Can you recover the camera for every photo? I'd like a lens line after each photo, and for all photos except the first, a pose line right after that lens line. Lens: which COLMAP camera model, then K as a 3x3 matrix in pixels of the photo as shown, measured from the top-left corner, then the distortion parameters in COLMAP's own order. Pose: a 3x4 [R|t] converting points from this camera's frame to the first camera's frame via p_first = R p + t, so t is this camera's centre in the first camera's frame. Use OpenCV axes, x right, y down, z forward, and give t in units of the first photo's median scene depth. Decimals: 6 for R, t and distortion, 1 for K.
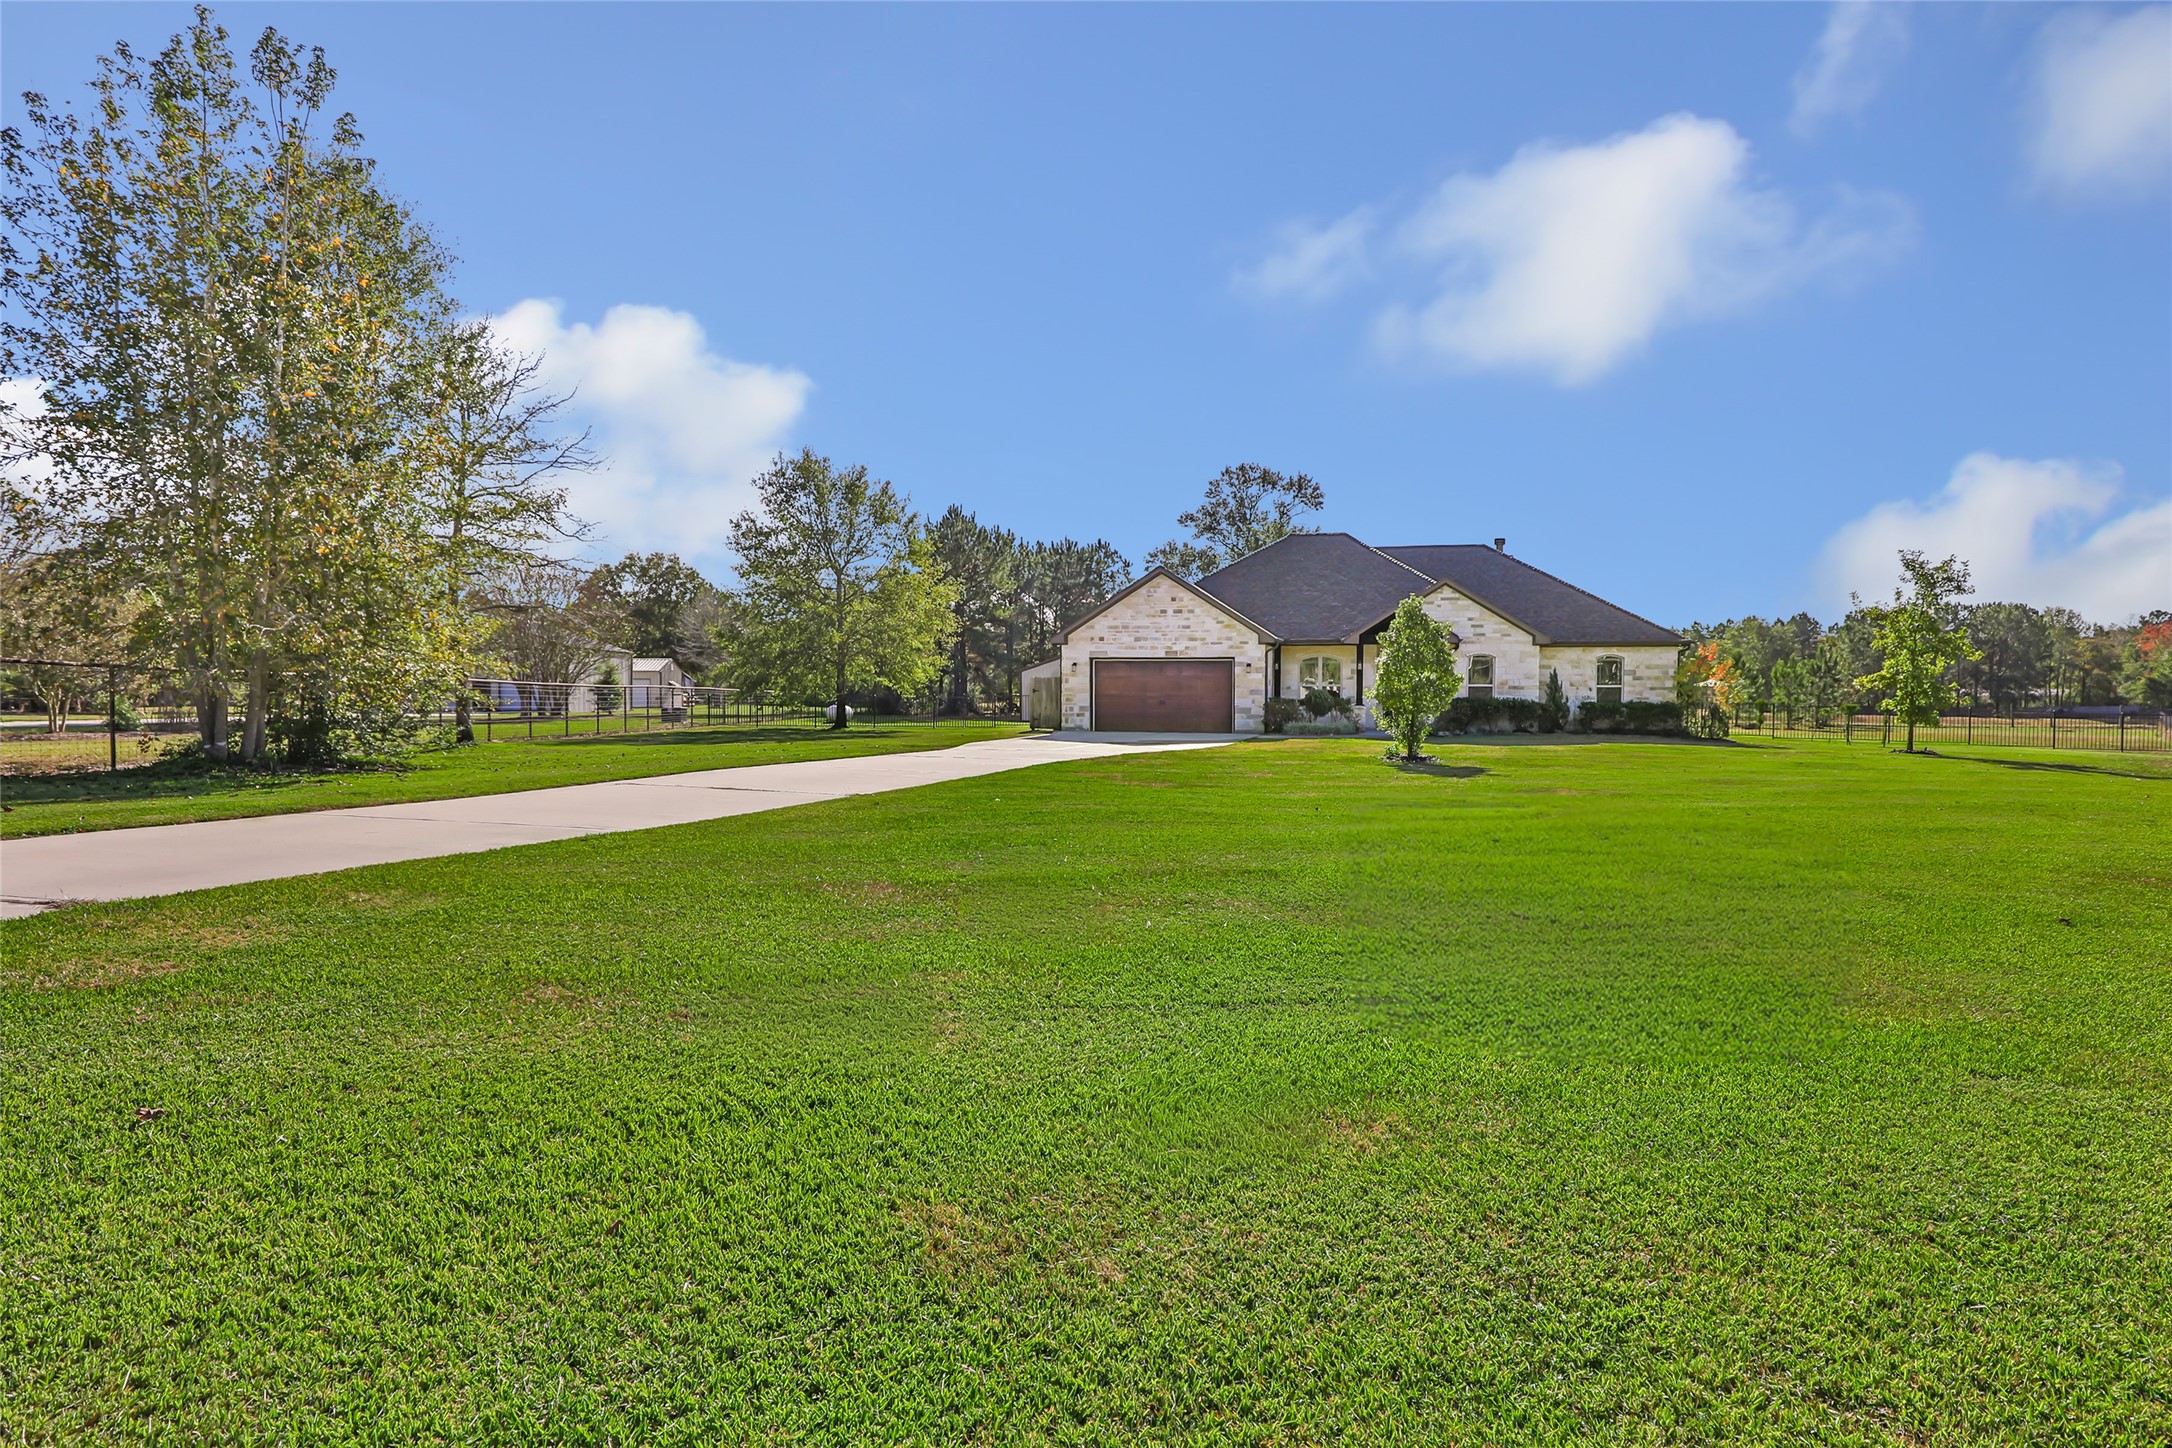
lens RADIAL K [[1177.0, 0, 1097.4], [0, 1177.0, 712.6], [0, 0, 1]] dist [0.004721, 0.000370]
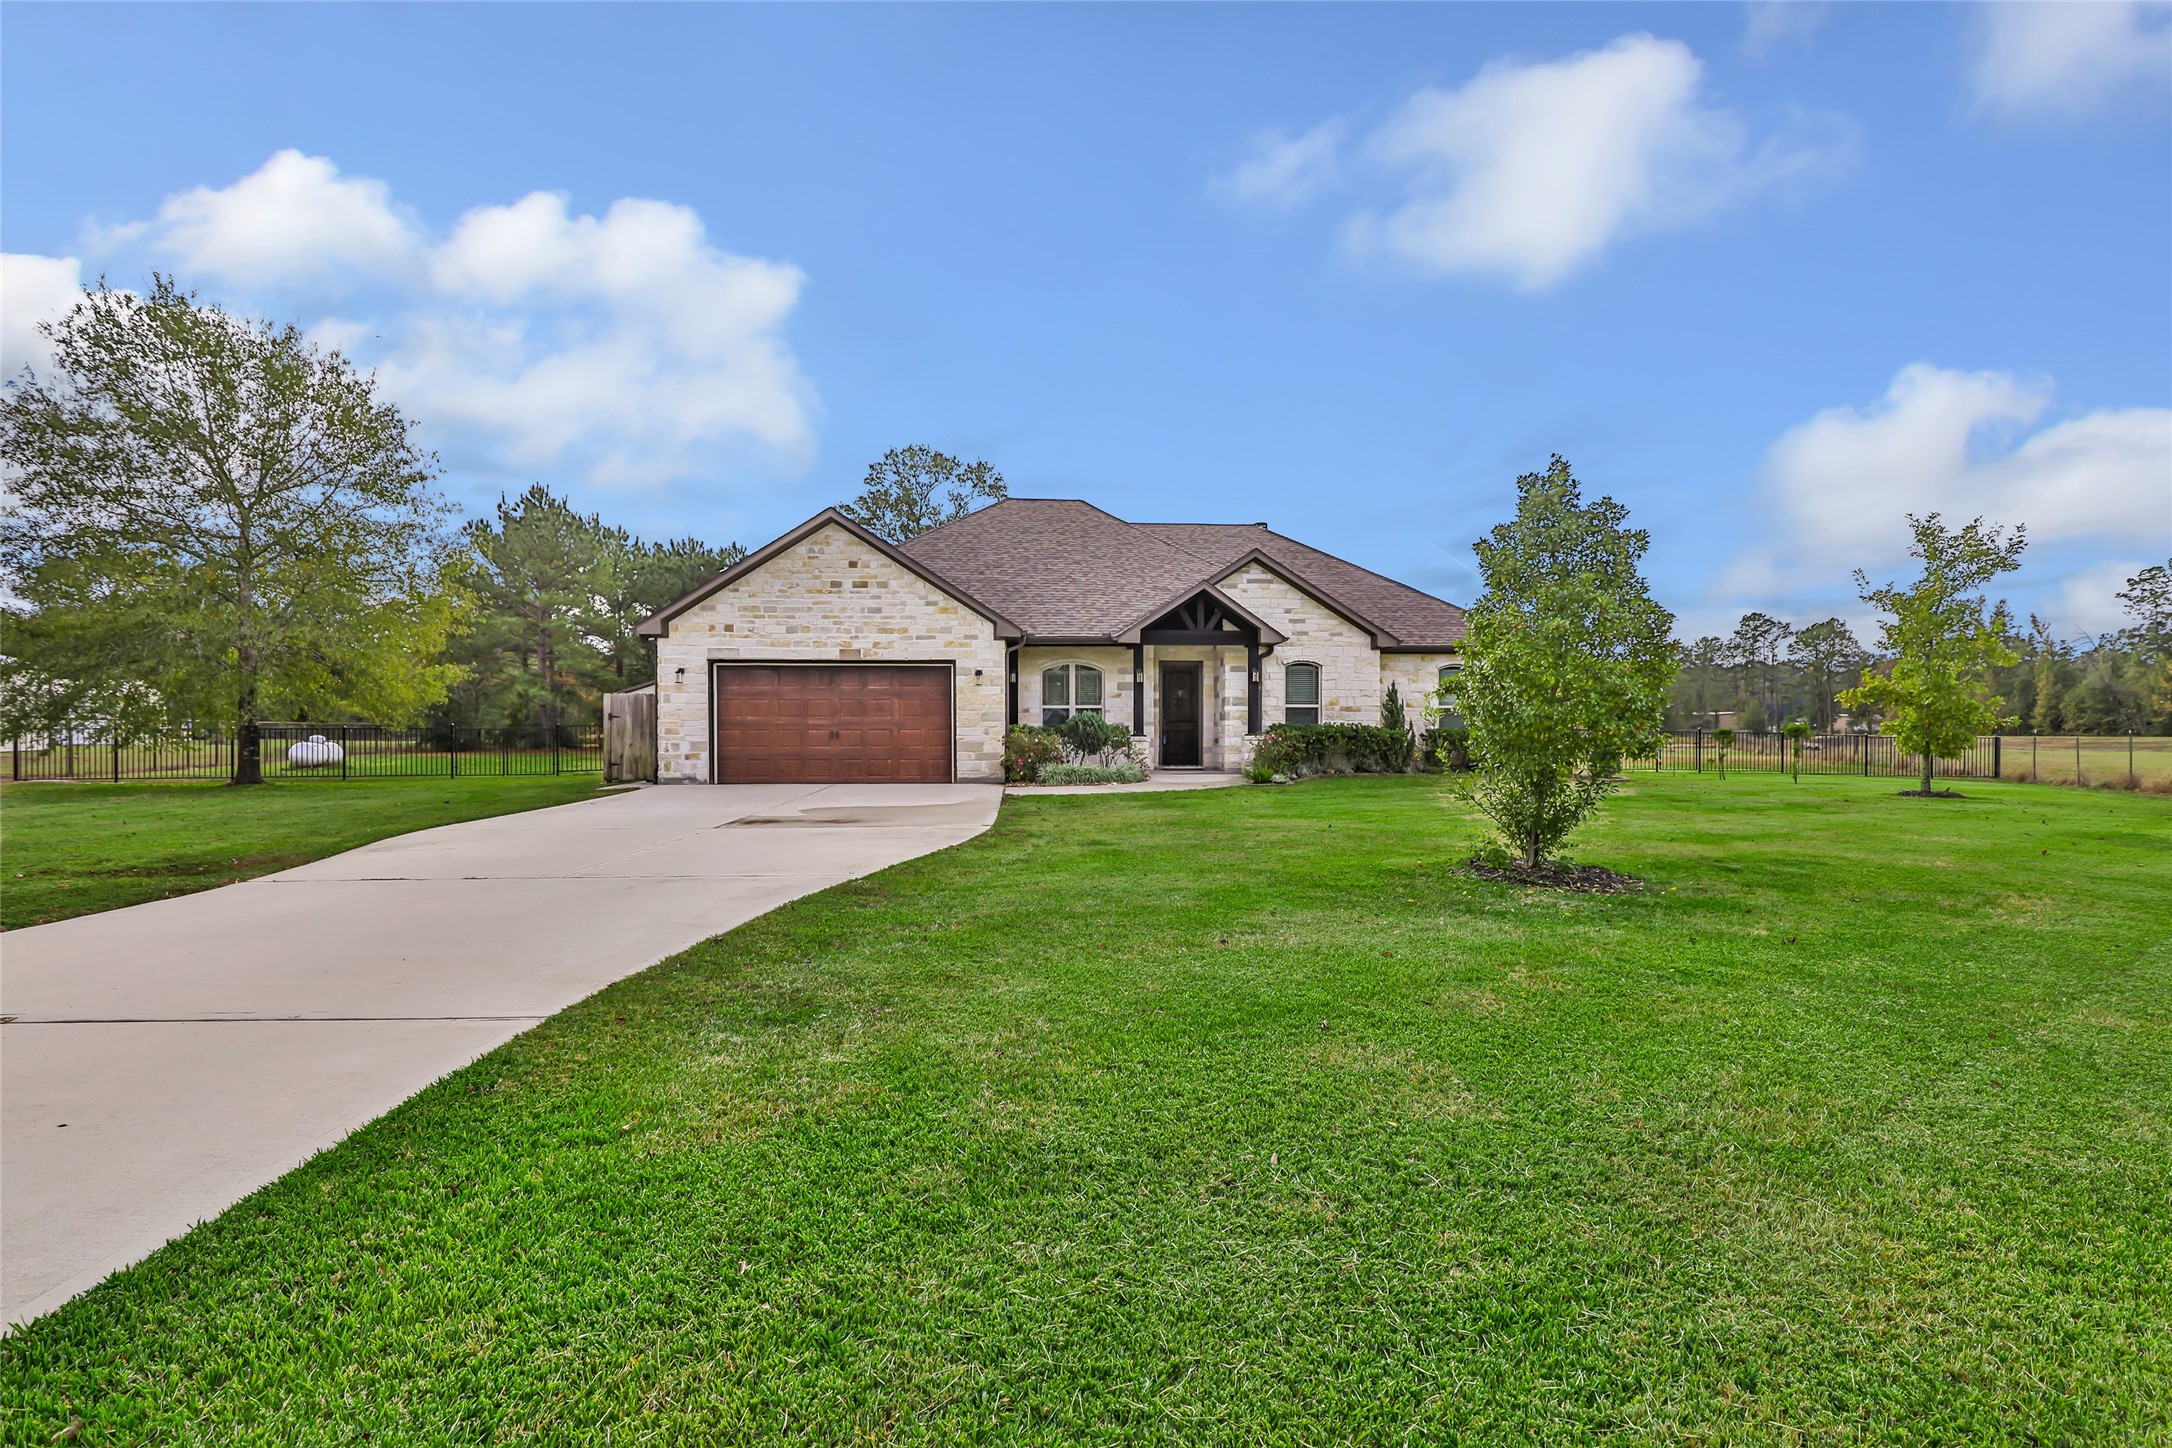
lens RADIAL K [[1038.8, 0, 1097.9], [0, 1038.8, 719.3], [0, 0, 1]] dist [-0.015815, -0.001366]
pose [[0.943573, -0.005282, 0.331122, 0.006092], [0.010336, 0.999855, -0.013507, -0.007968], [-0.331002, 0.016167, 0.943491, 0.455192]]
